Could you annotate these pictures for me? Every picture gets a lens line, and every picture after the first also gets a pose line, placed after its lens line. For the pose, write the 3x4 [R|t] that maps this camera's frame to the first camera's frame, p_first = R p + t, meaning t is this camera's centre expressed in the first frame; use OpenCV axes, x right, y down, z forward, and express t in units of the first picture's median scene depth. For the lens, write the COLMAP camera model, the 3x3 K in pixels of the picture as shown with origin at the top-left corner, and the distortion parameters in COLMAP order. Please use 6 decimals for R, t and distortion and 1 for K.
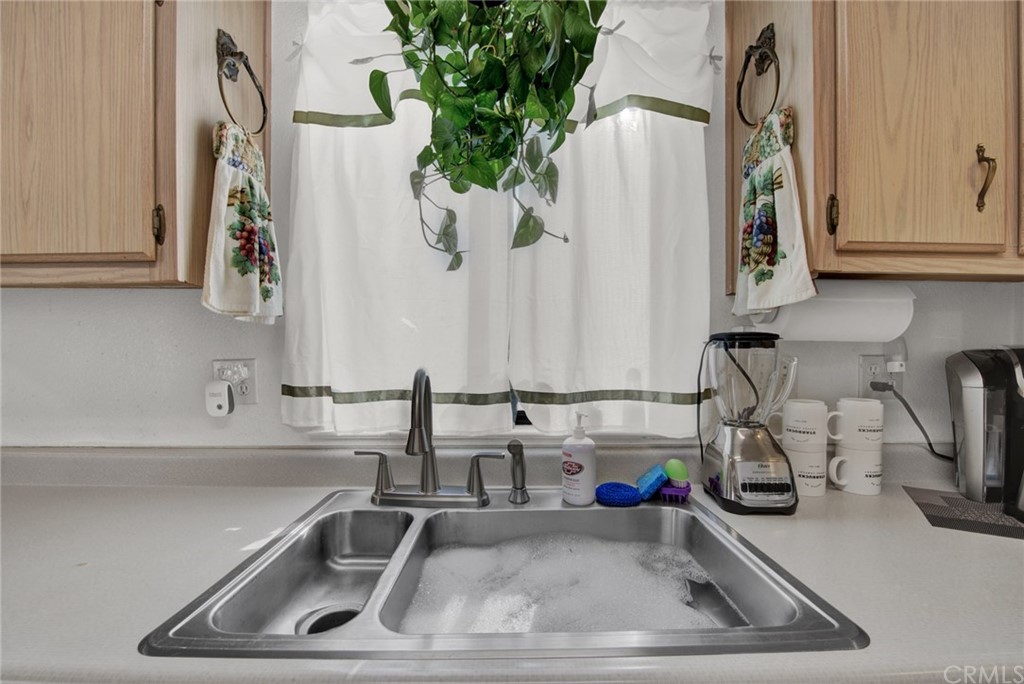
lens RADIAL K [[427.7, 0, 517.3], [0, 427.7, 347.3], [0, 0, 1]] dist [-0.013889, -0.000342]
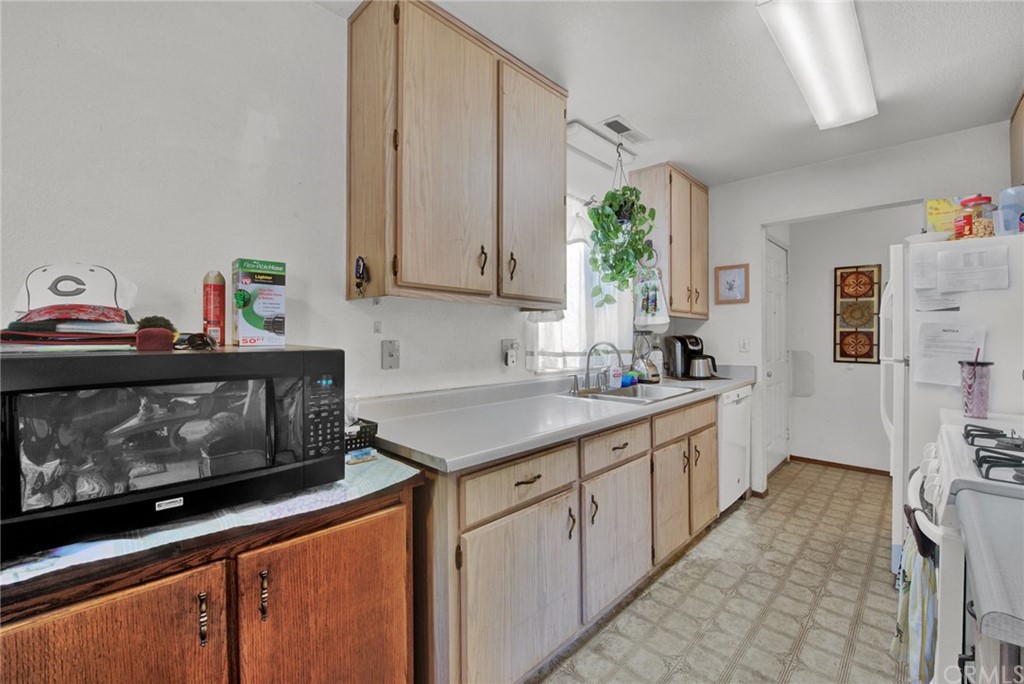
lens RADIAL K [[423.3, 0, 521.8], [0, 423.3, 328.4], [0, 0, 1]] dist [-0.021373, -0.000211]
pose [[0.693880, 0.015418, 0.719925, -2.937226], [0.004931, 0.999646, -0.026161, 0.032423], [-0.720074, 0.021703, 0.693558, -0.681512]]
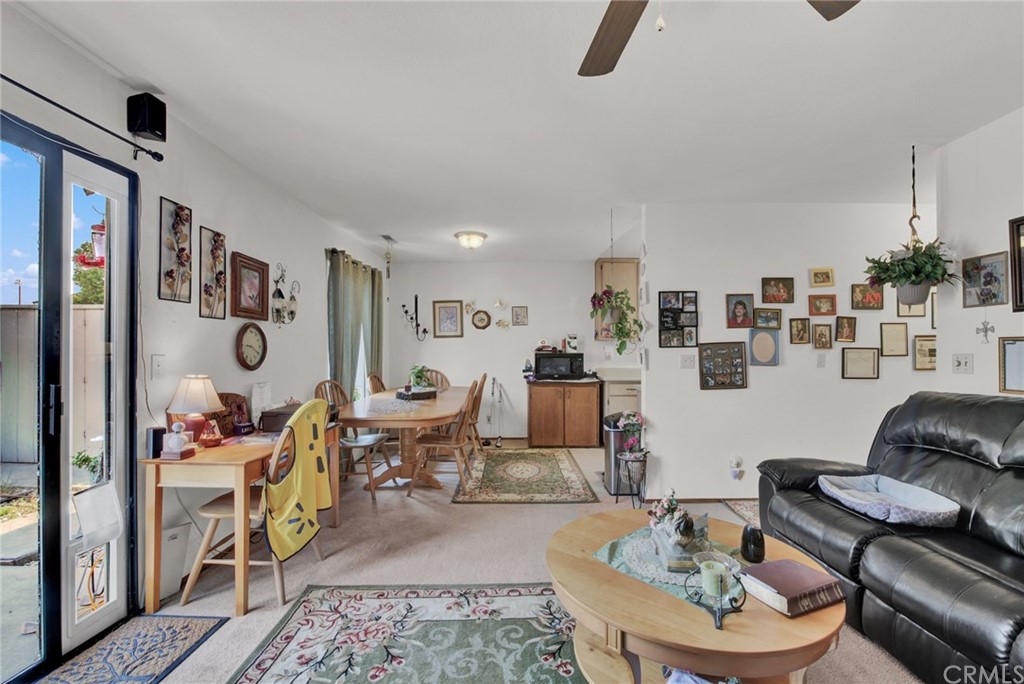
lens RADIAL K [[427.7, 0, 517.3], [0, 427.7, 347.3], [0, 0, 1]] dist [-0.013889, -0.000342]
pose [[0.999967, 0.004462, -0.006803, -3.385892], [-0.004543, 0.999918, -0.011990, 0.053655], [0.006749, 0.012020, 0.999905, -6.304887]]
